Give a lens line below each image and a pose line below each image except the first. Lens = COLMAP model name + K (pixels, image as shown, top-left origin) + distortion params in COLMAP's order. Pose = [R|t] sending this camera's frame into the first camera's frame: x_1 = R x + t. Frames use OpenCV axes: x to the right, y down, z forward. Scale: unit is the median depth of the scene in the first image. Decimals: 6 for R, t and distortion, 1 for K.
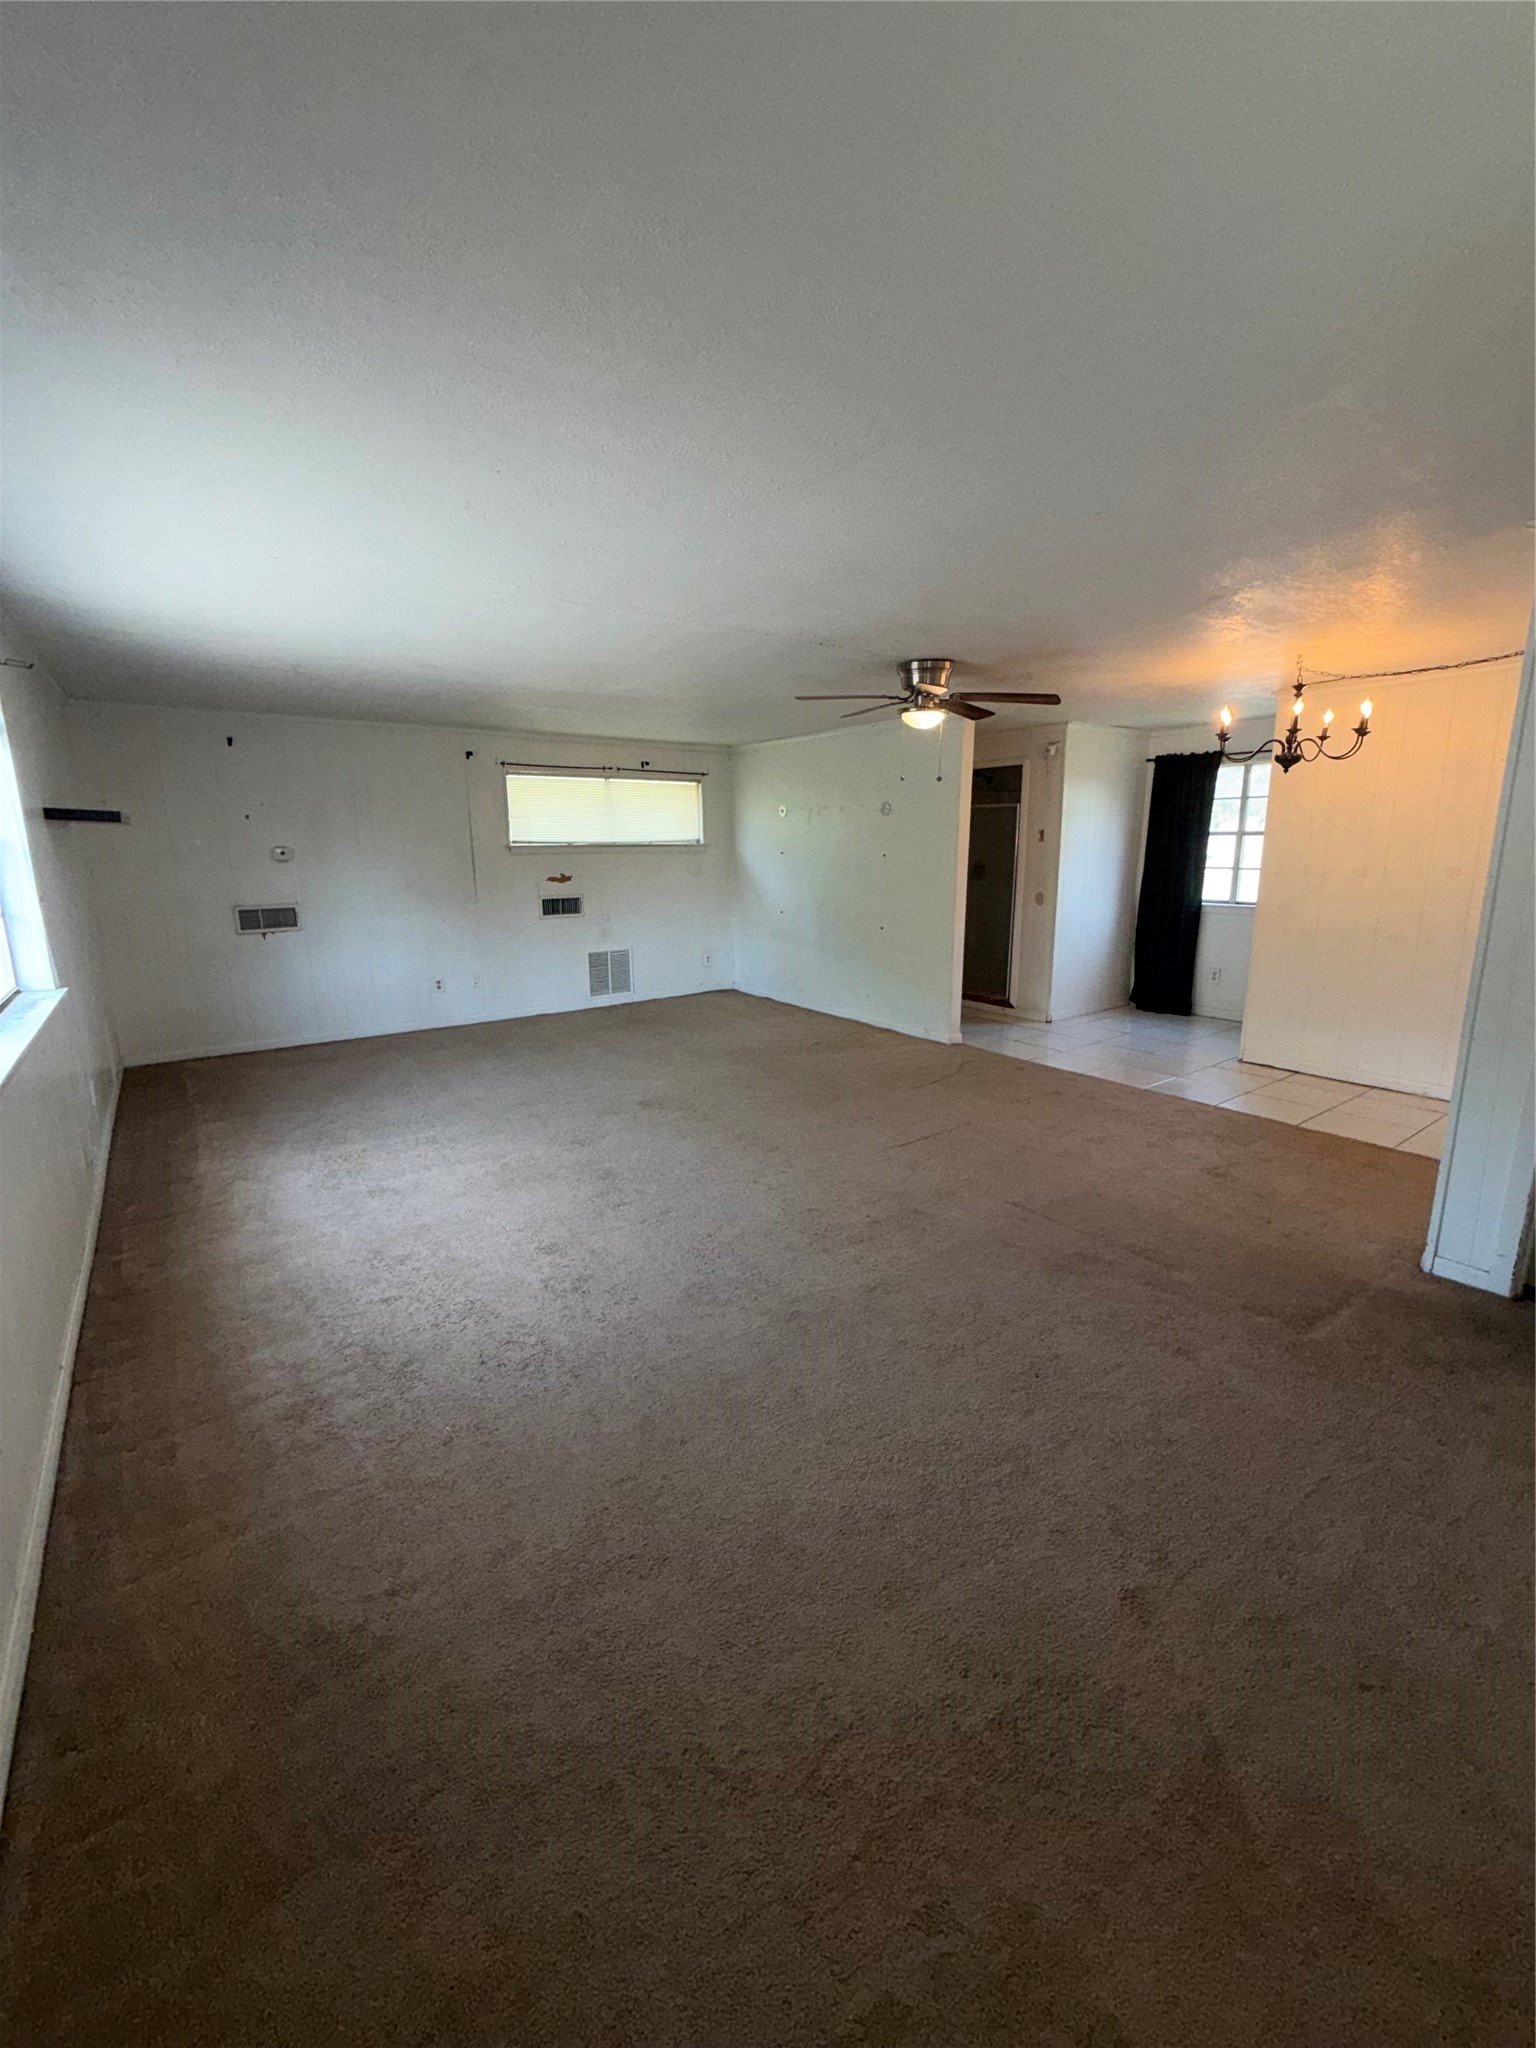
lens RADIAL K [[818.9, 0, 768.6], [0, 818.9, 1018.1], [0, 0, 1]] dist [0.001985, 0.000035]
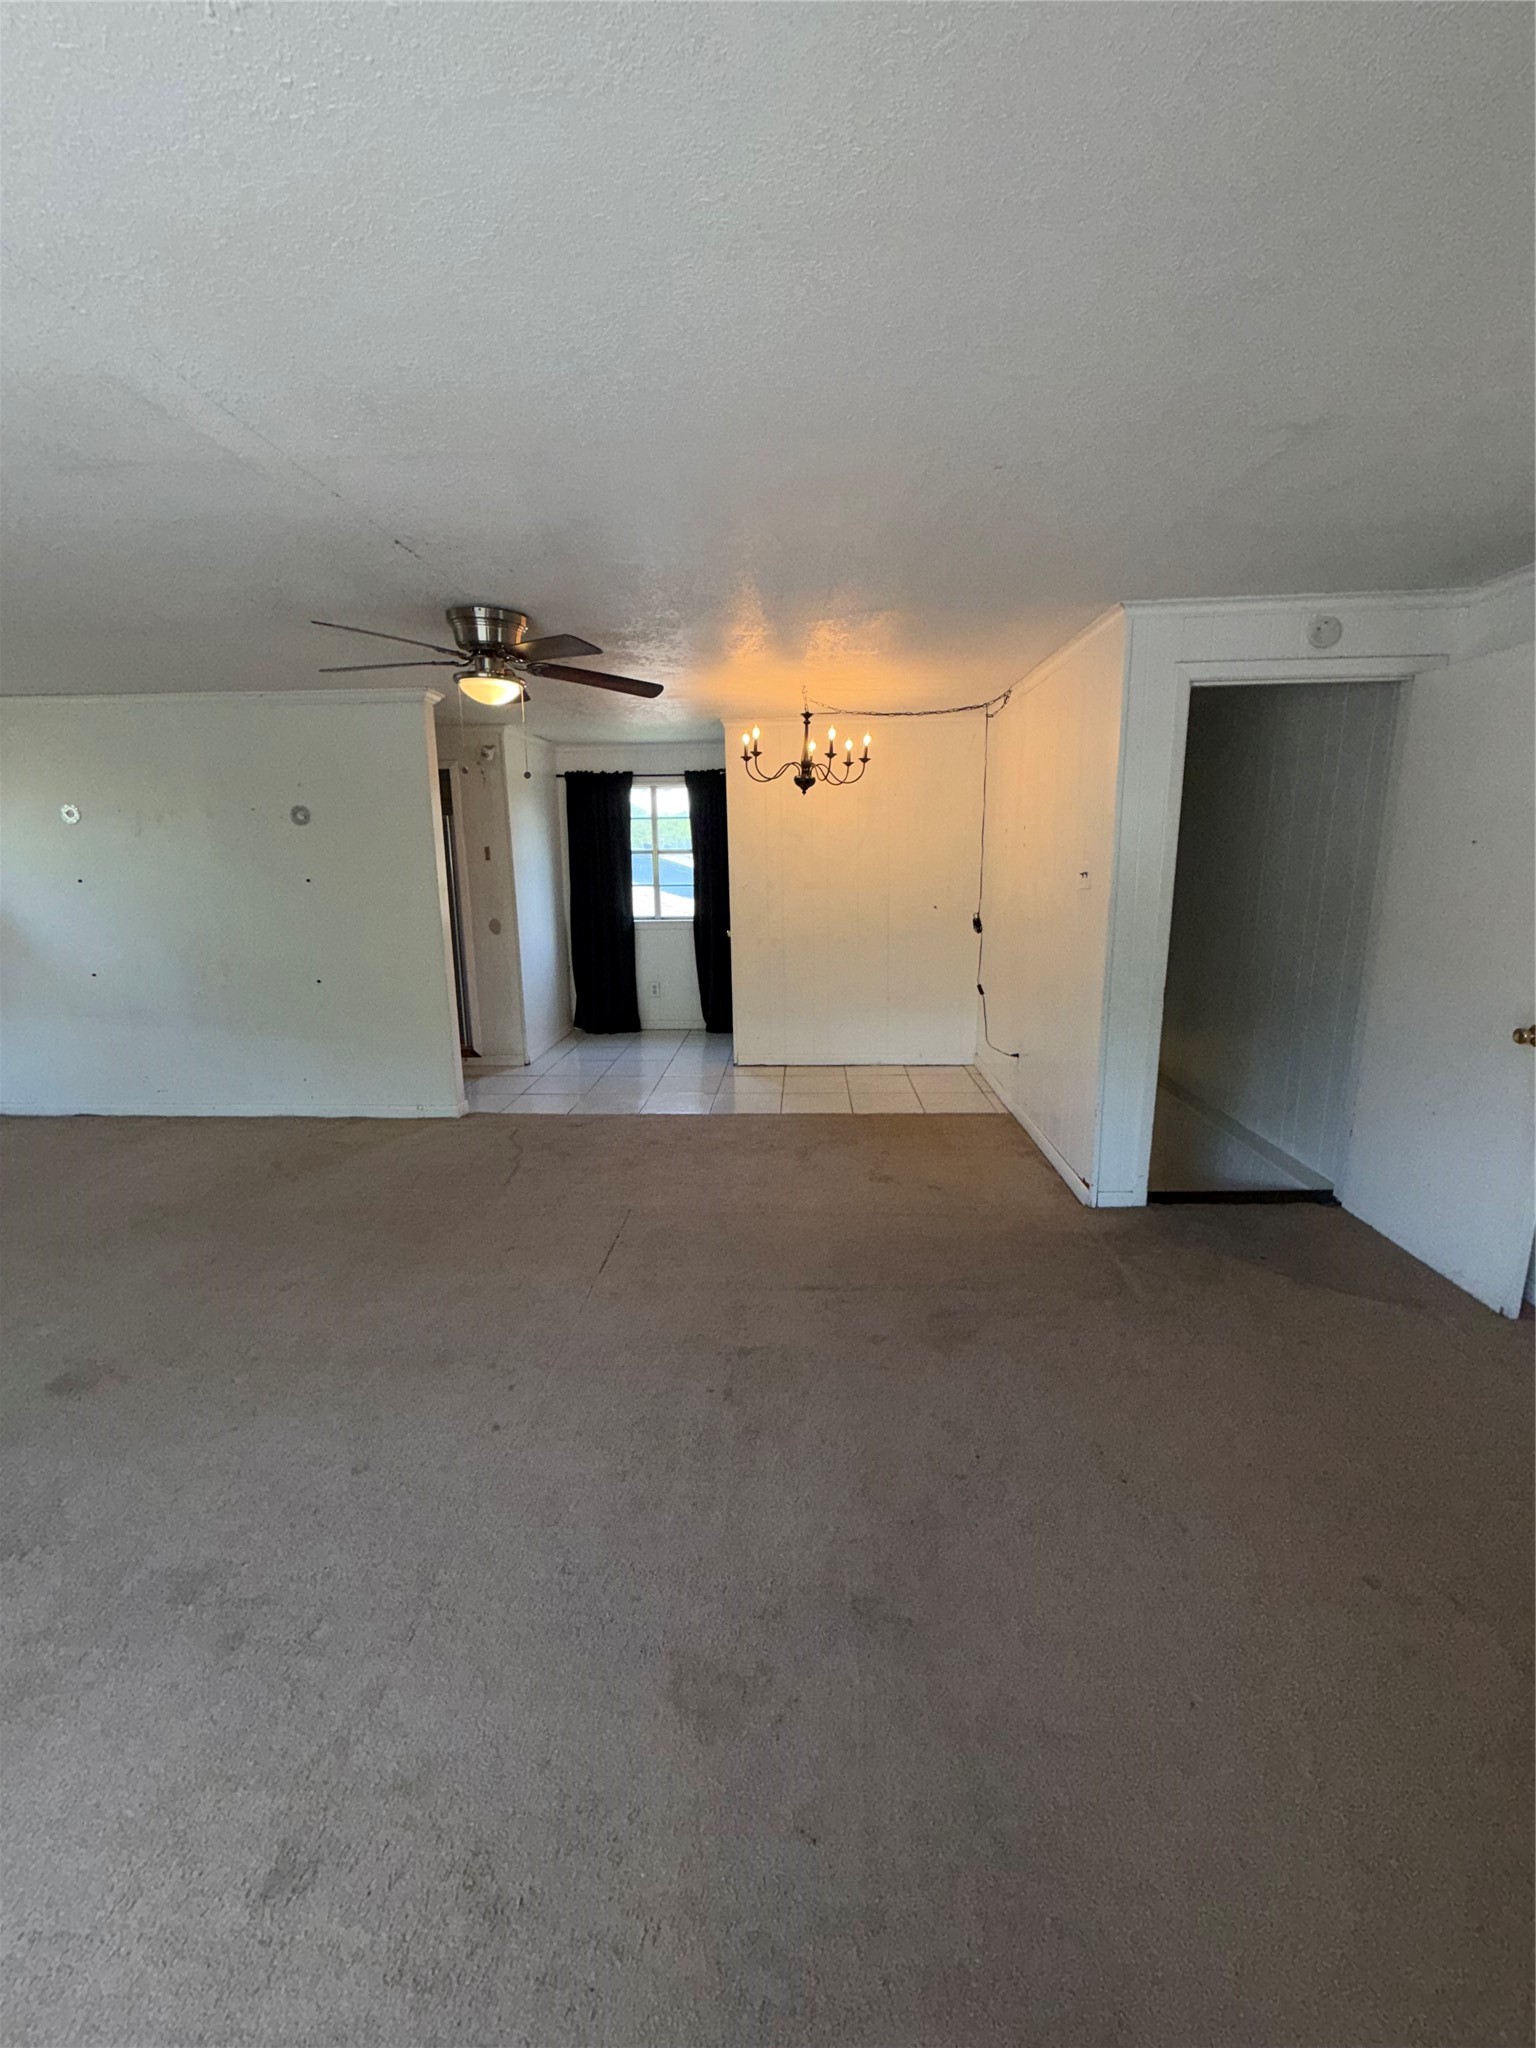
lens RADIAL K [[818.9, 0, 768.6], [0, 818.9, 1018.1], [0, 0, 1]] dist [0.001985, 0.000035]
pose [[0.624446, -0.151461, 0.766242, -0.216943], [0.171511, 0.983664, 0.054666, -0.064506], [-0.762005, 0.097283, 0.640222, 0.314516]]
